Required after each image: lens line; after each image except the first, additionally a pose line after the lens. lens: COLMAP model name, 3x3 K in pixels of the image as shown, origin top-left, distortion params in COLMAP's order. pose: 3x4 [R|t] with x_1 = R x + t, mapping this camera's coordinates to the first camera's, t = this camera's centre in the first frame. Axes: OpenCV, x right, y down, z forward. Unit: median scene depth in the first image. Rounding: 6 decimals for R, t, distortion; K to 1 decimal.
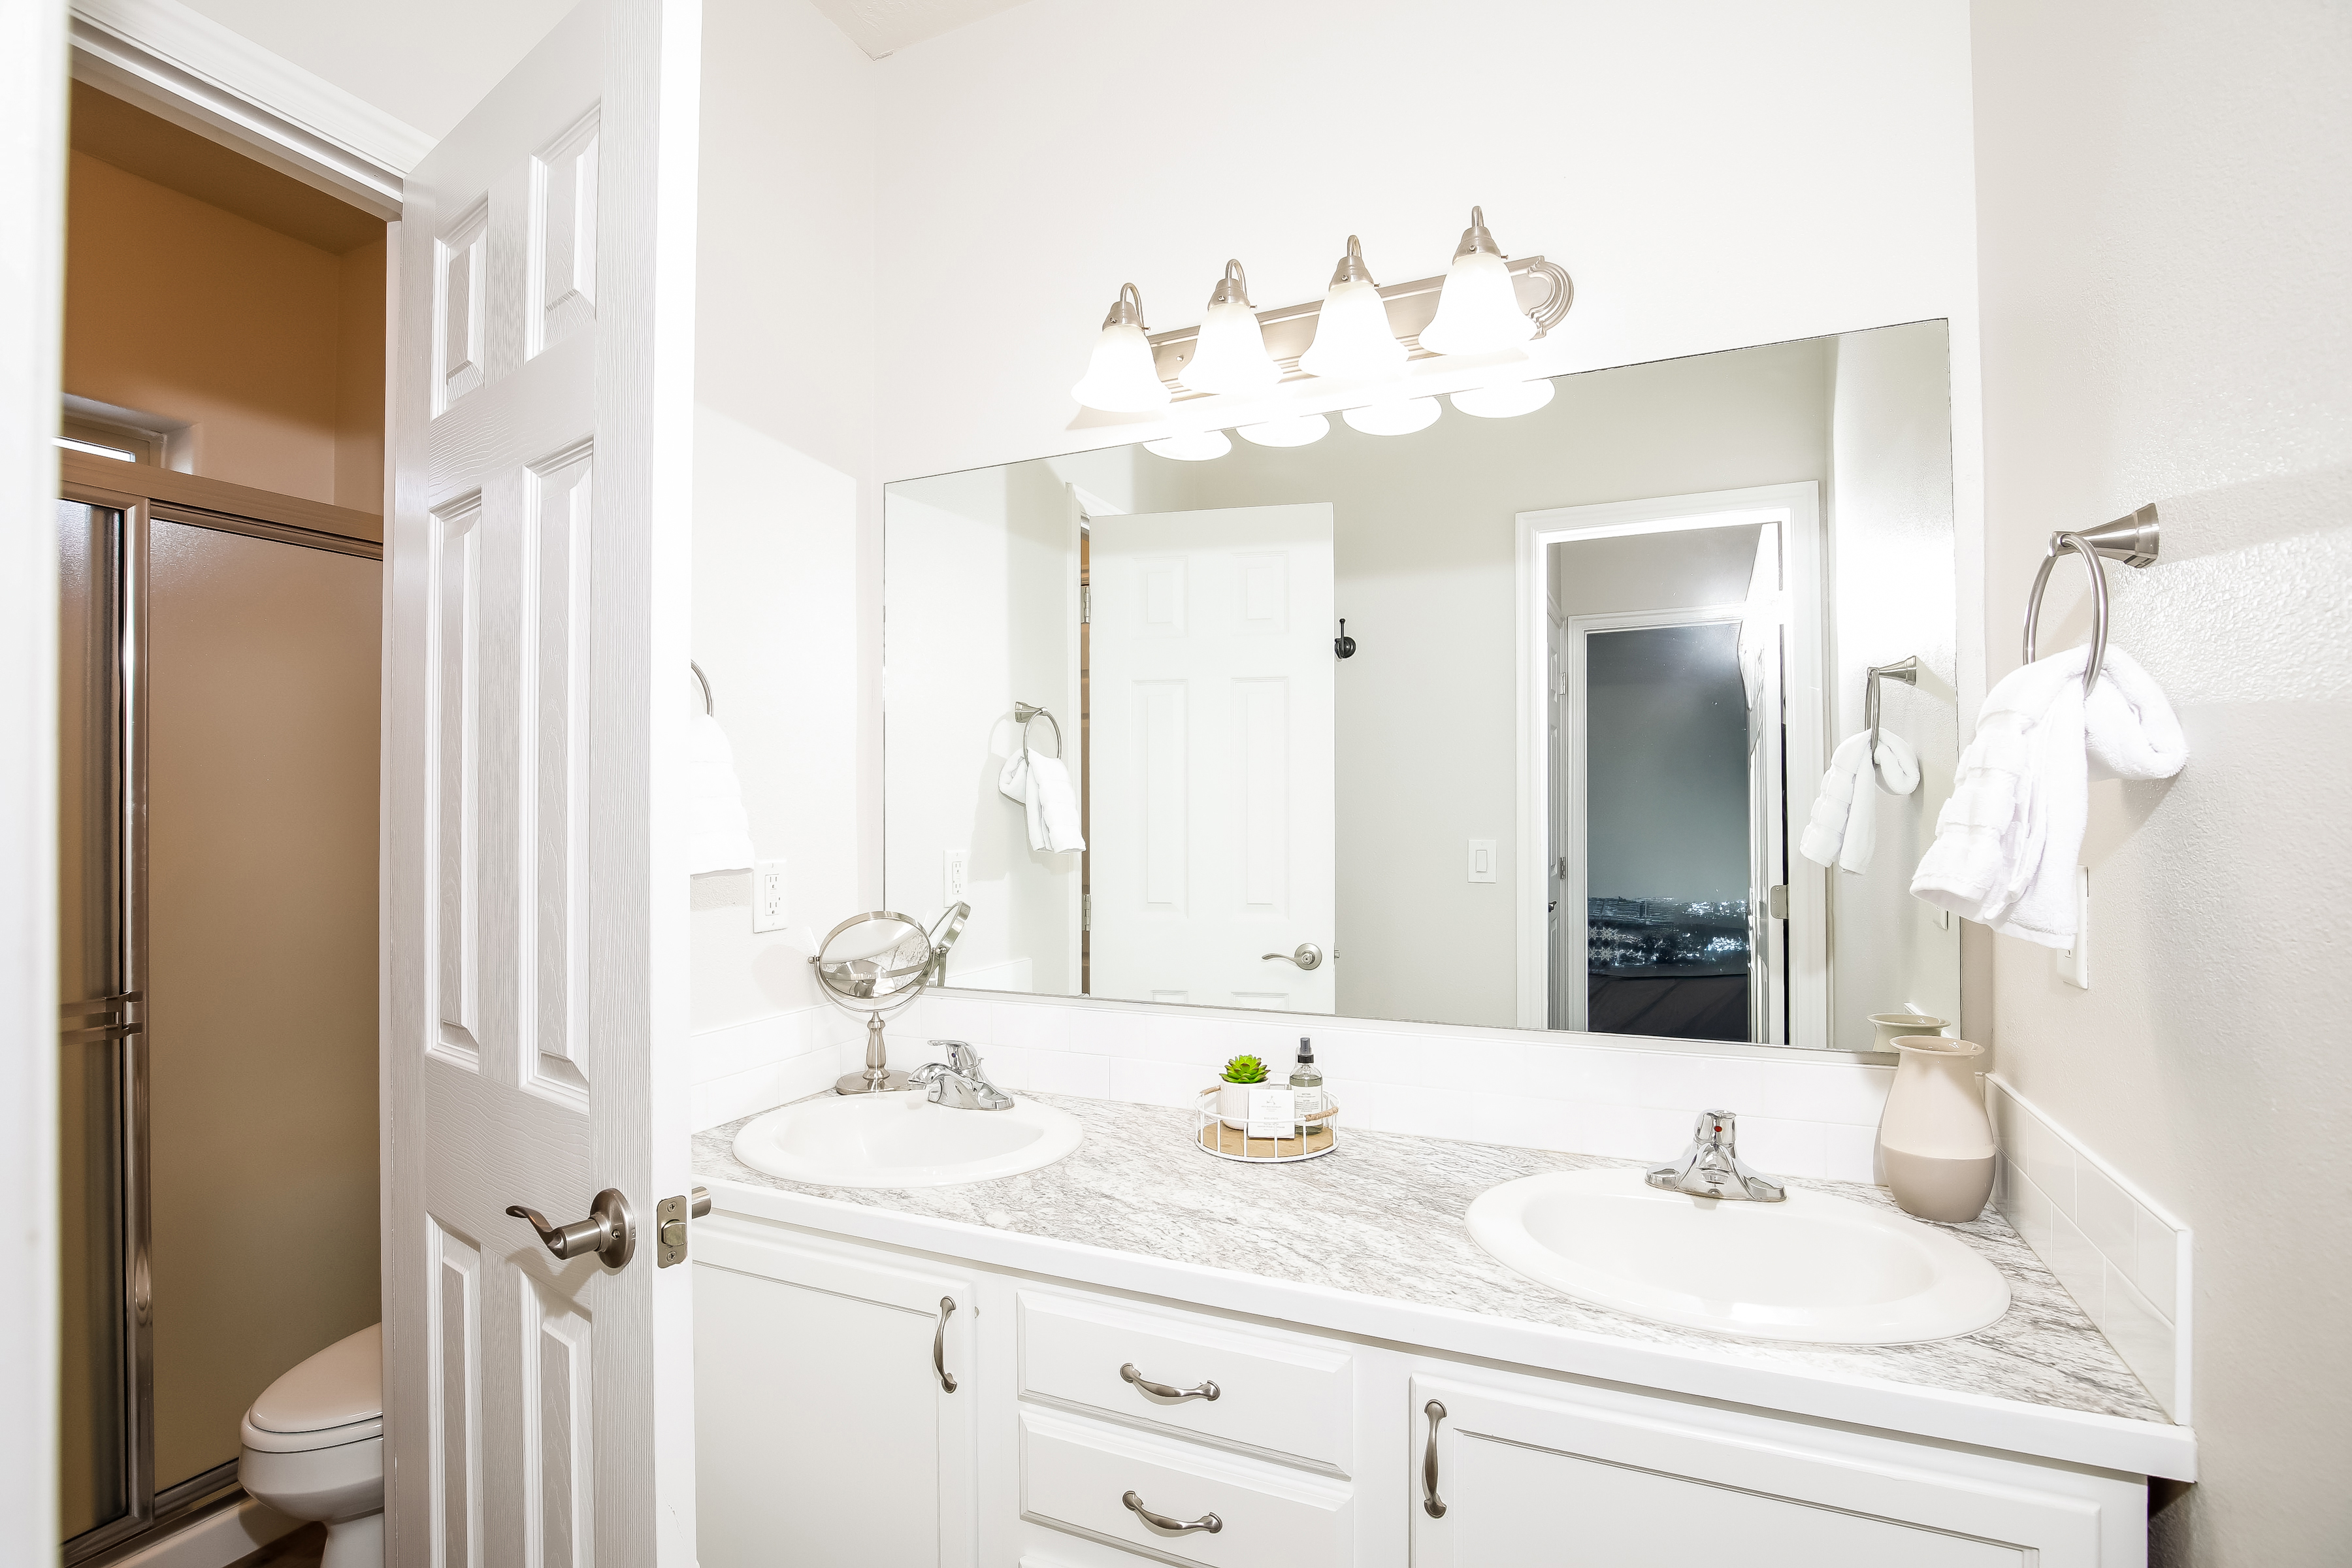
lens RADIAL K [[1062.3, 0, 1230.3], [0, 1062.3, 798.9], [0, 0, 1]] dist [-0.018313, 0.000600]
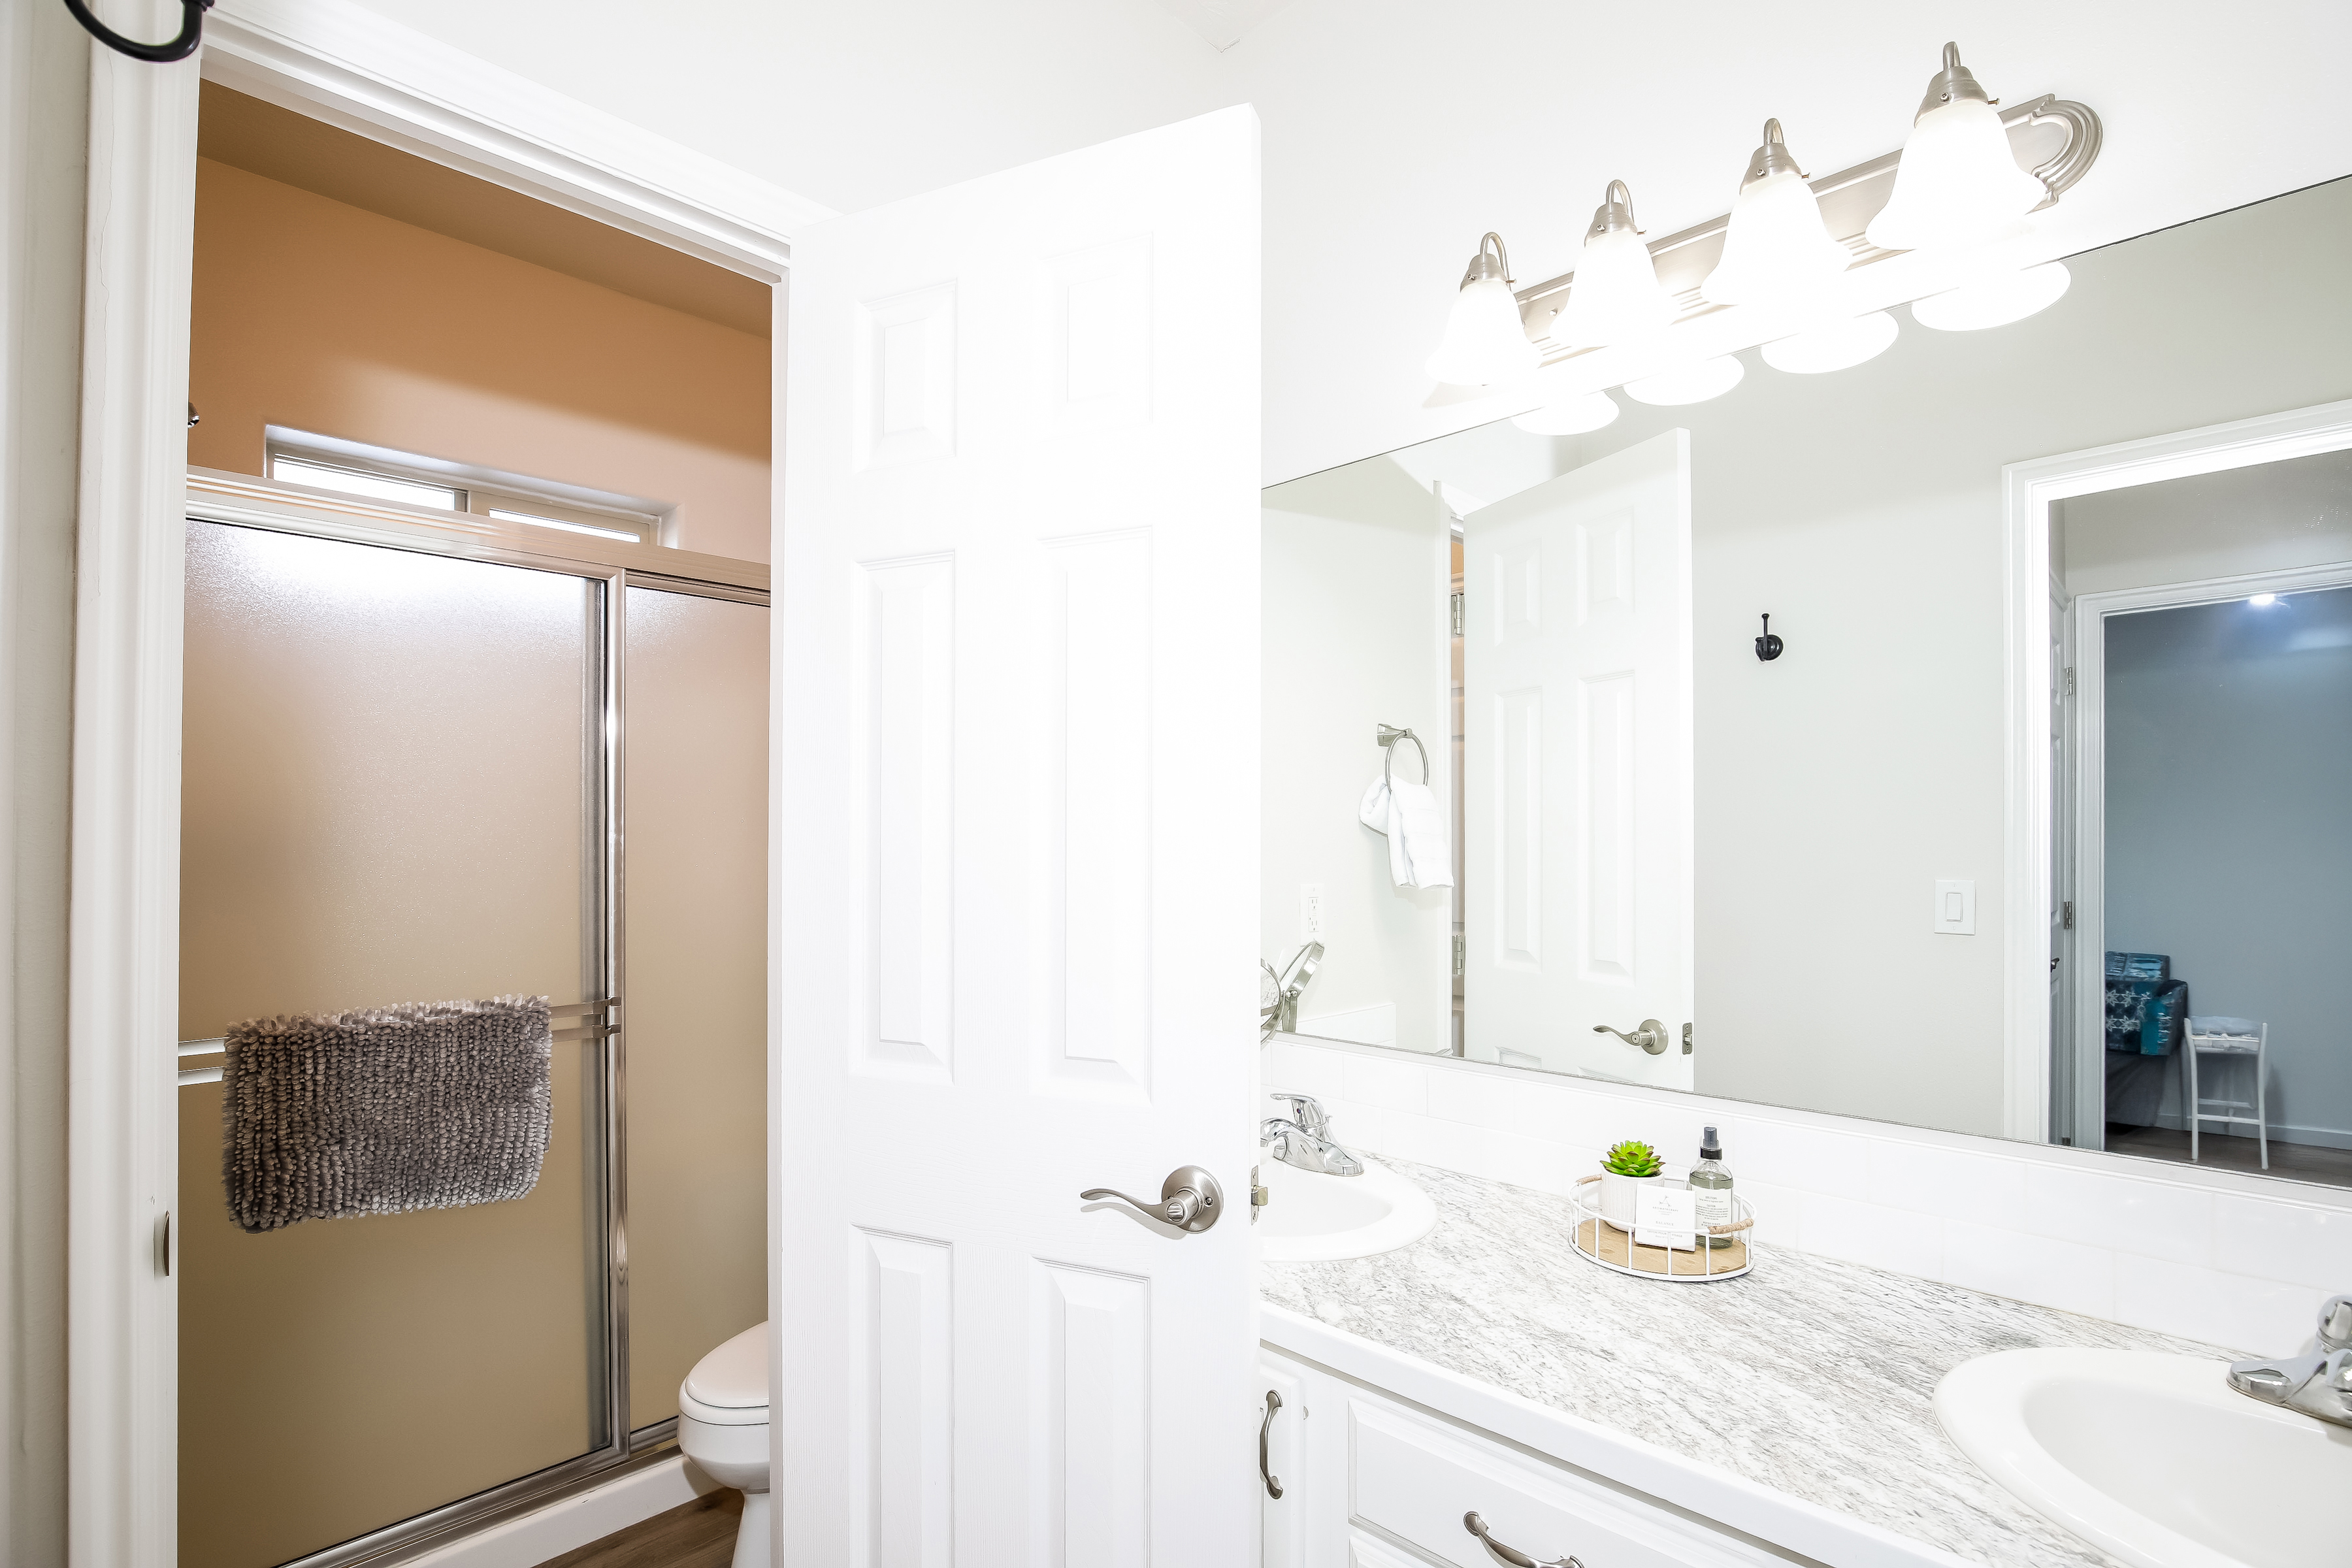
lens RADIAL K [[1104.9, 0, 1253.8], [0, 1104.9, 829.8], [0, 0, 1]] dist [-0.035409, 0.011981]
pose [[0.944537, 0.000956, -0.328404, 0.016233], [0.000352, 0.999992, 0.003922, -0.005234], [0.328406, -0.003820, 0.944529, 0.099594]]
